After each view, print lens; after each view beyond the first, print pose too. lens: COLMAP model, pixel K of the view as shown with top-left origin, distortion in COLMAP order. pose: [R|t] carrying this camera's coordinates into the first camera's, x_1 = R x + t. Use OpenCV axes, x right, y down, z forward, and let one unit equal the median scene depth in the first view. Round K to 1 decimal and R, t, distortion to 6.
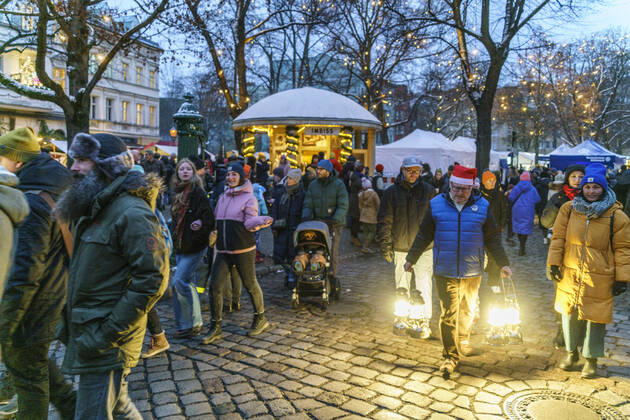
lens RADIAL K [[526.2, 0, 316.4], [0, 526.2, 186.6], [0, 0, 1]] dist [0.006137, -0.003360]
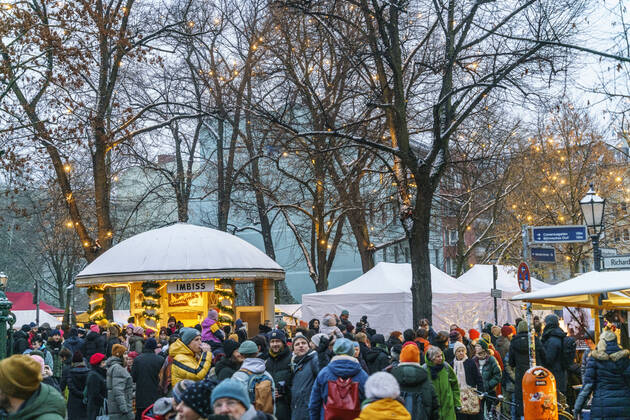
lens RADIAL K [[1141.8, 0, 349.1], [0, 1141.8, 135.3], [0, 0, 1]] dist [0.035696, -0.014417]
pose [[0.998784, -0.044819, 0.020524, 0.159791], [0.047904, 0.980684, -0.189641, 0.002797], [-0.011628, 0.190394, 0.981639, -0.491833]]
